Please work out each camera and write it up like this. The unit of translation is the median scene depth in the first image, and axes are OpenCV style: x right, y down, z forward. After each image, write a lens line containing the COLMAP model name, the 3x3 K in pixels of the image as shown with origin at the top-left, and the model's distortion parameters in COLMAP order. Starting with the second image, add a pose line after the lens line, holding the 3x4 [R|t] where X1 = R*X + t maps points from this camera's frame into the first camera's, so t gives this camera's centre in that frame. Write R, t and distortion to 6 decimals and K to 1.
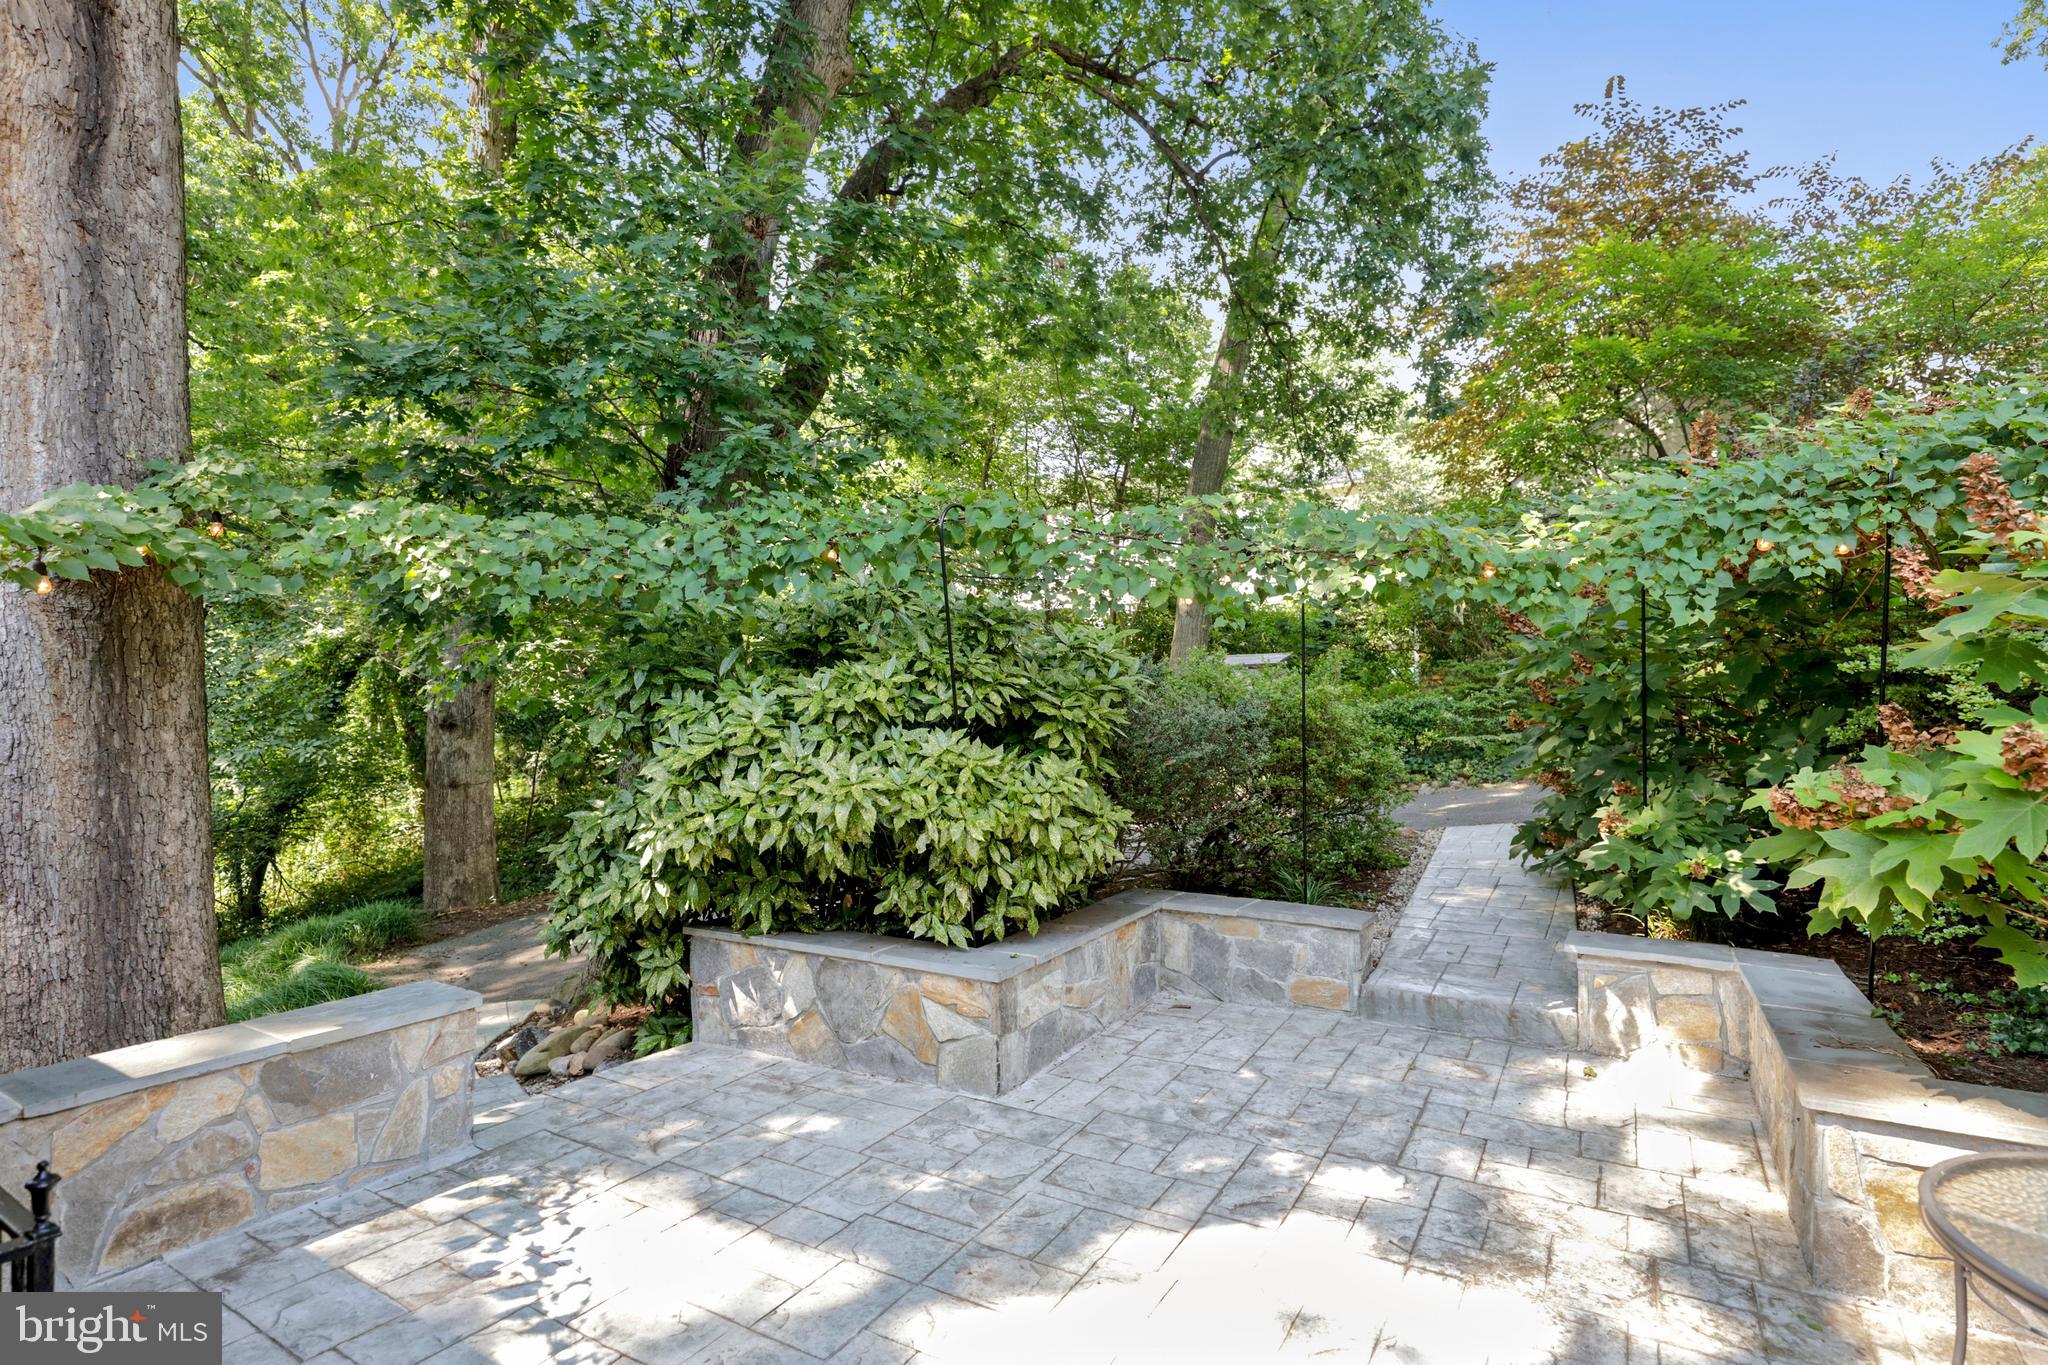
lens RADIAL K [[1017.2, 0, 1022.0], [0, 1017.2, 684.9], [0, 0, 1]] dist [0.000451, -0.000122]
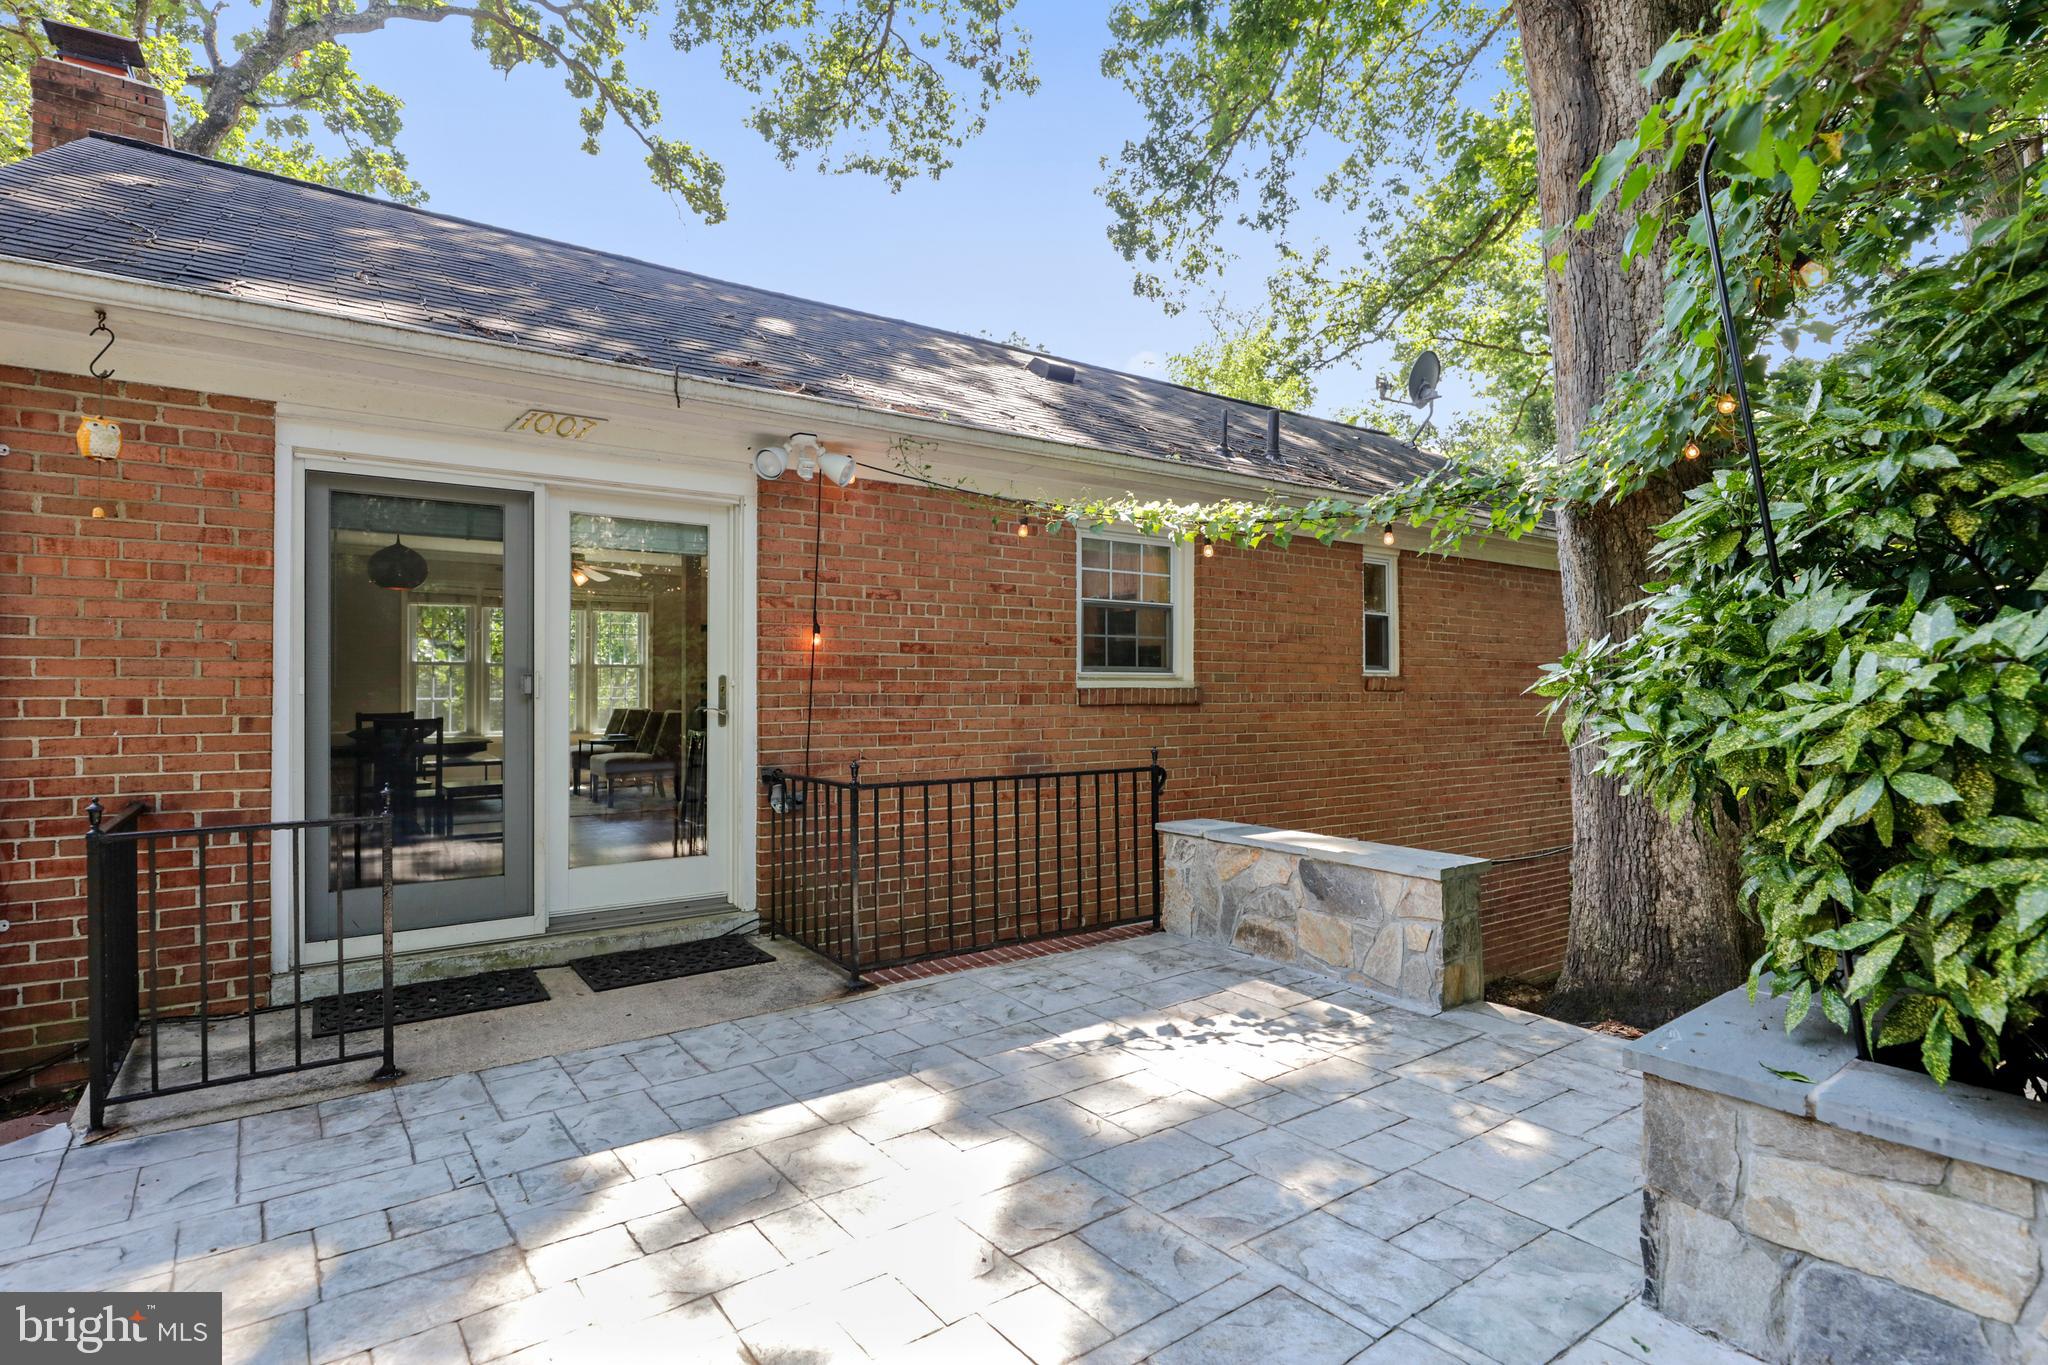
lens RADIAL K [[1017.2, 0, 1023.9], [0, 1017.2, 682.6], [0, 0, 1]] dist [0.000451, -0.000122]
pose [[-0.389687, -0.008707, -0.920906, 0.530618], [0.017055, 0.999716, -0.016669, 0.111782], [0.920789, -0.022201, -0.389428, 0.910864]]
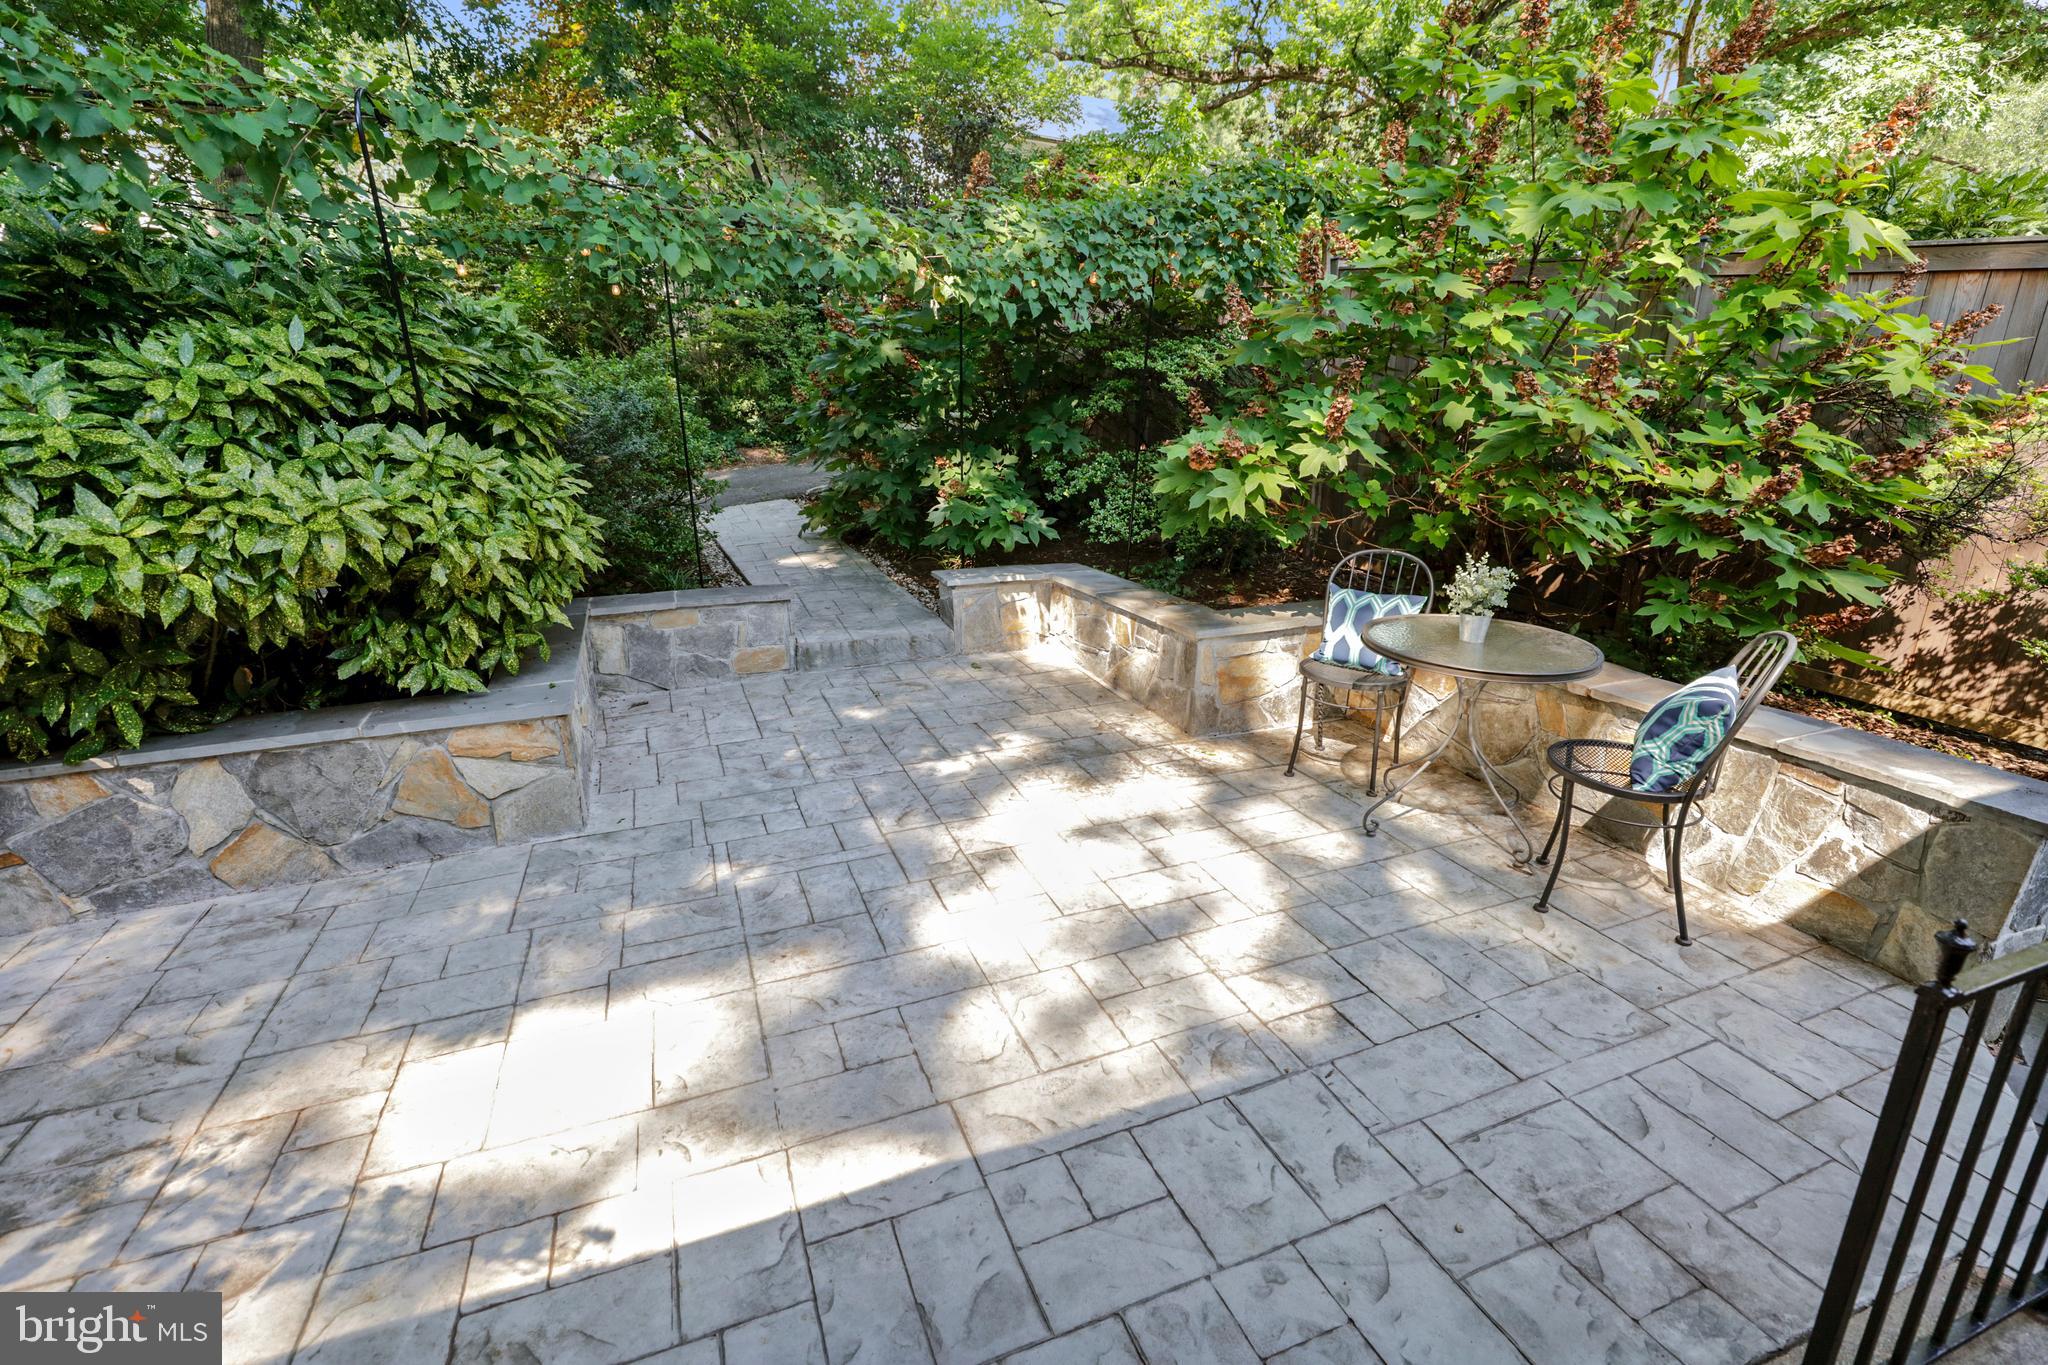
lens RADIAL K [[933.7, 0, 1027.8], [0, 933.7, 681.2], [0, 0, 1]] dist [0.002704, 0.000481]
pose [[0.609506, -0.235151, 0.757104, -0.381951], [-0.011564, 0.952258, 0.305074, 0.007857], [-0.792697, -0.194699, 0.577688, 0.199660]]
